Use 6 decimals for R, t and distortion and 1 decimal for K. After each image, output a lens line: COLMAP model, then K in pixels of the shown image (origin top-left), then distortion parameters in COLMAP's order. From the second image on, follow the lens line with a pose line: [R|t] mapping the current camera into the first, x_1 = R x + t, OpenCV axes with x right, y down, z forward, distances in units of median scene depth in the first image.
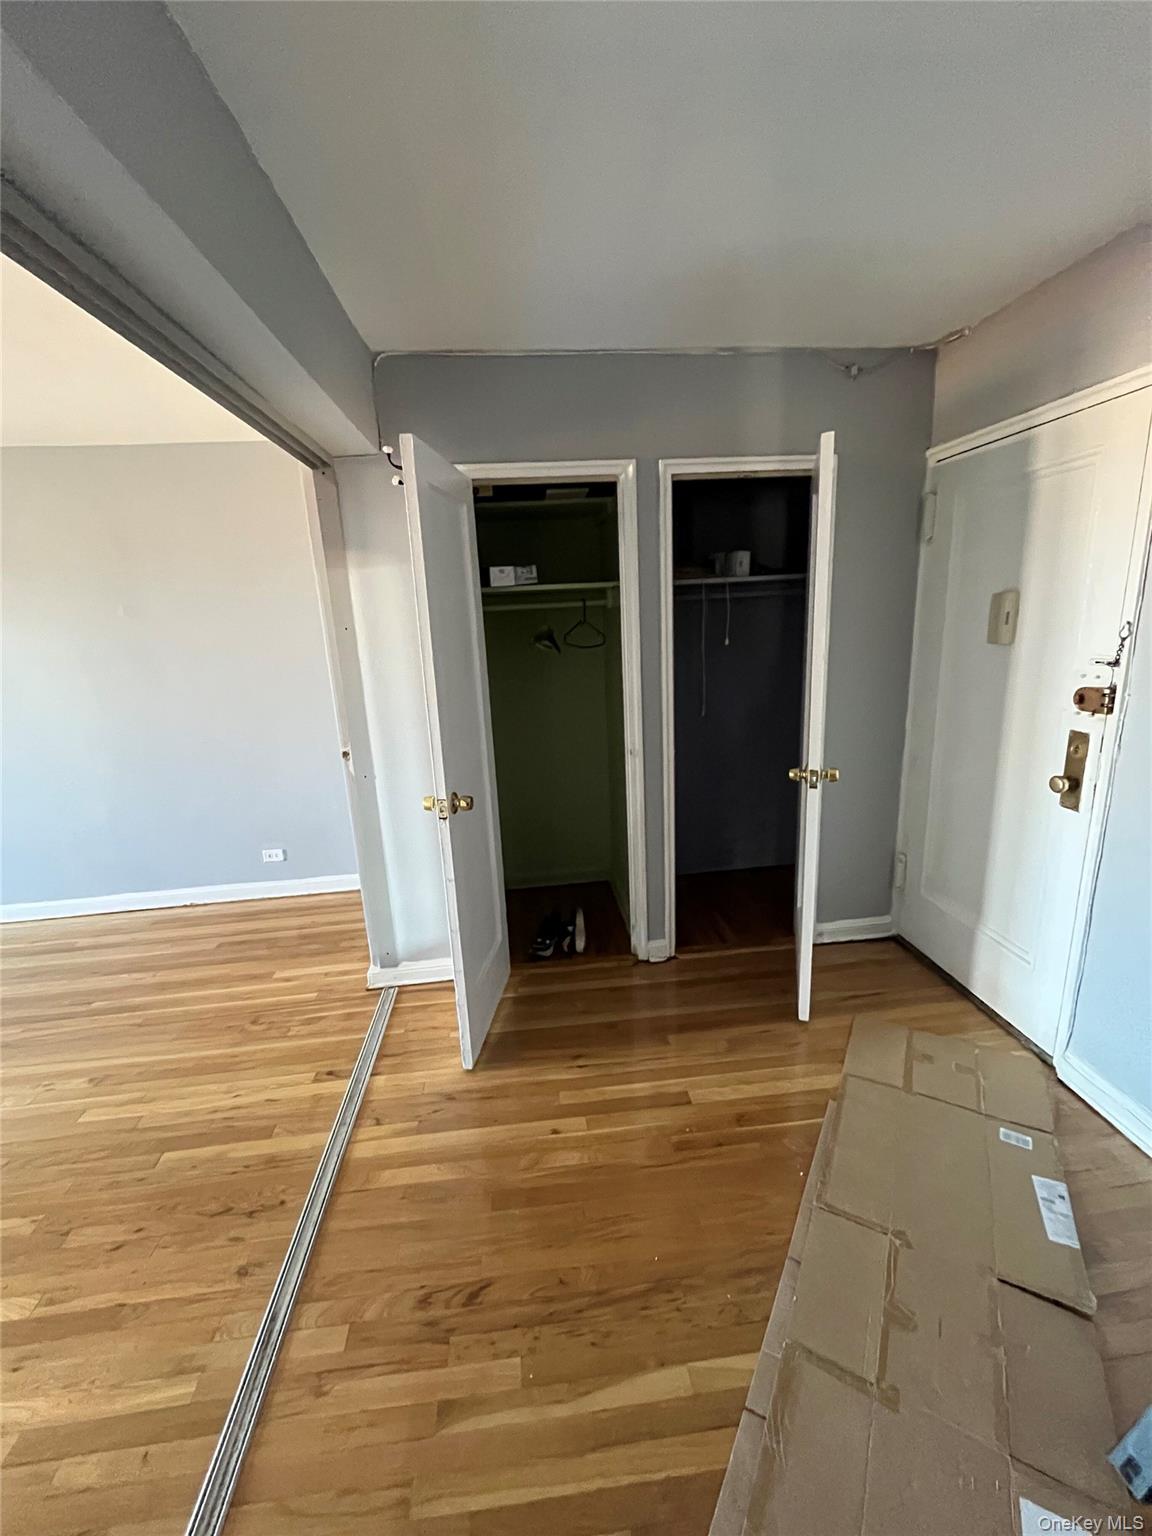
lens RADIAL K [[627.6, 0, 575.1], [0, 627.6, 765.1], [0, 0, 1]] dist [0.000272, 0.000024]
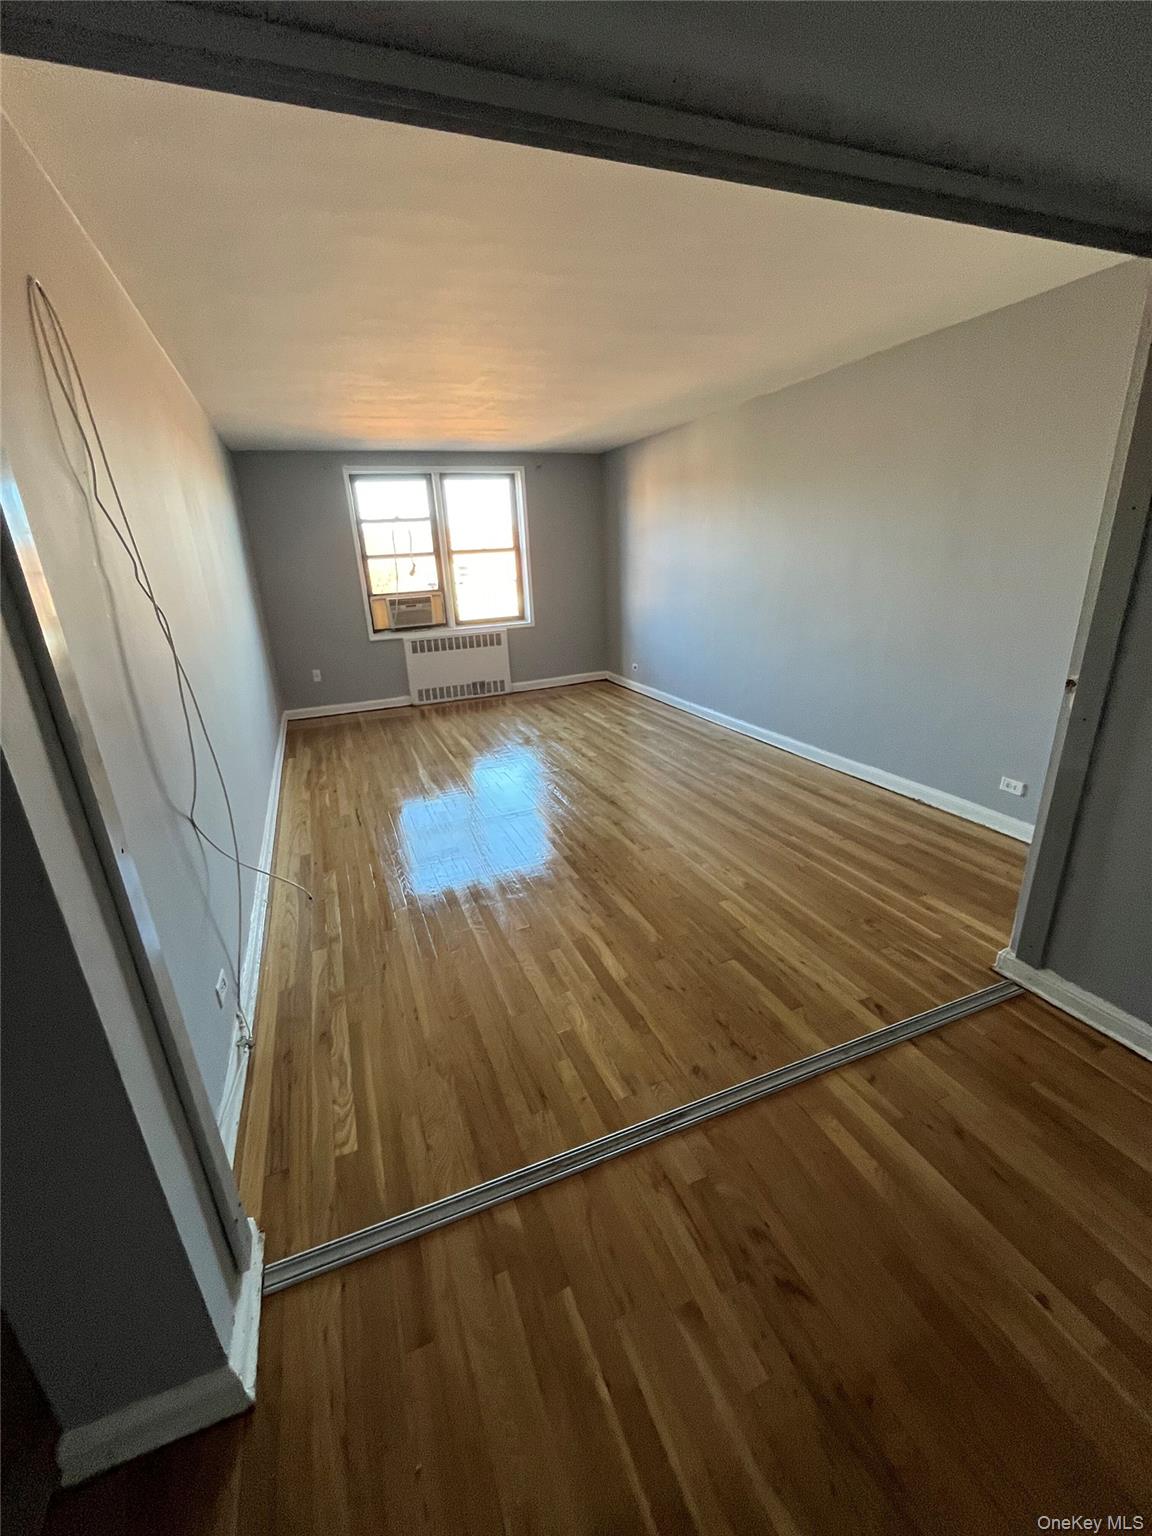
lens RADIAL K [[627.6, 0, 575.1], [0, 627.6, 765.1], [0, 0, 1]] dist [0.000272, 0.000024]
pose [[0.282002, 0.344886, -0.895281, 0.199168], [-0.199773, 0.933809, 0.296803, -0.034992], [0.938385, 0.095154, 0.332235, 0.231971]]
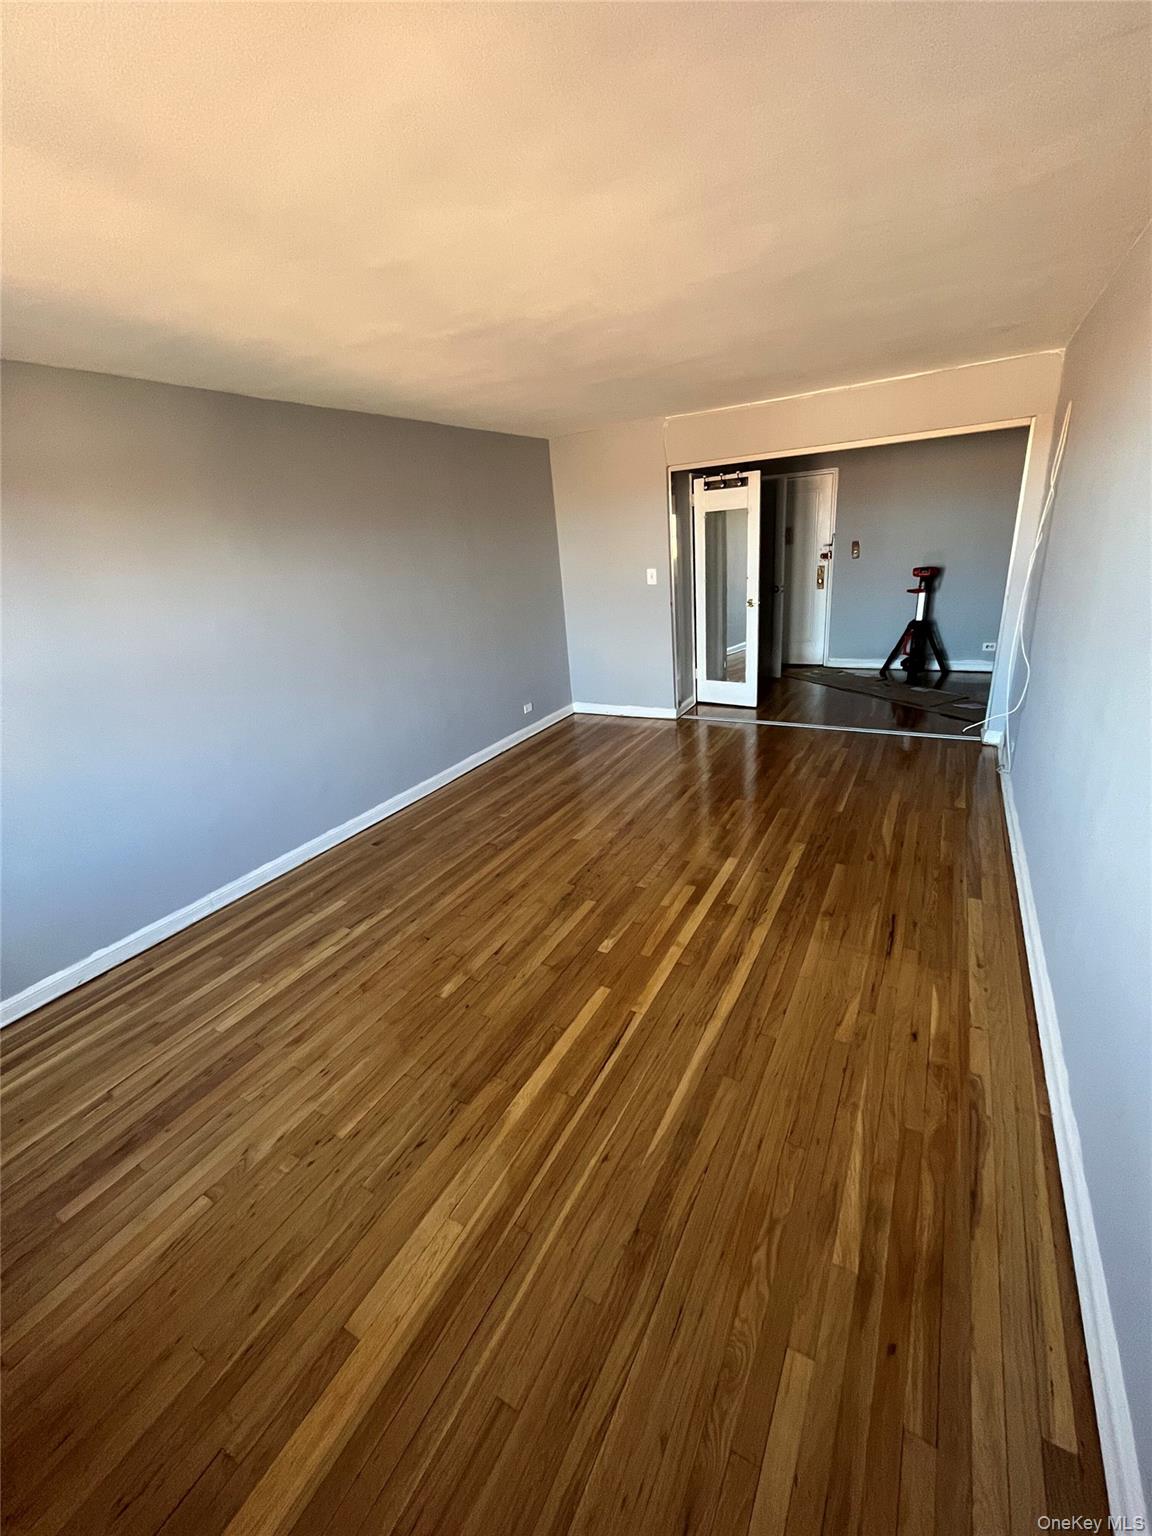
lens RADIAL K [[627.6, 0, 575.1], [0, 627.6, 765.1], [0, 0, 1]] dist [0.000272, 0.000024]
pose [[0.583132, -0.279292, 0.762859, -2.709934], [0.245328, 0.955744, 0.162380, 0.094803], [-0.774449, 0.092462, 0.625843, -0.054422]]
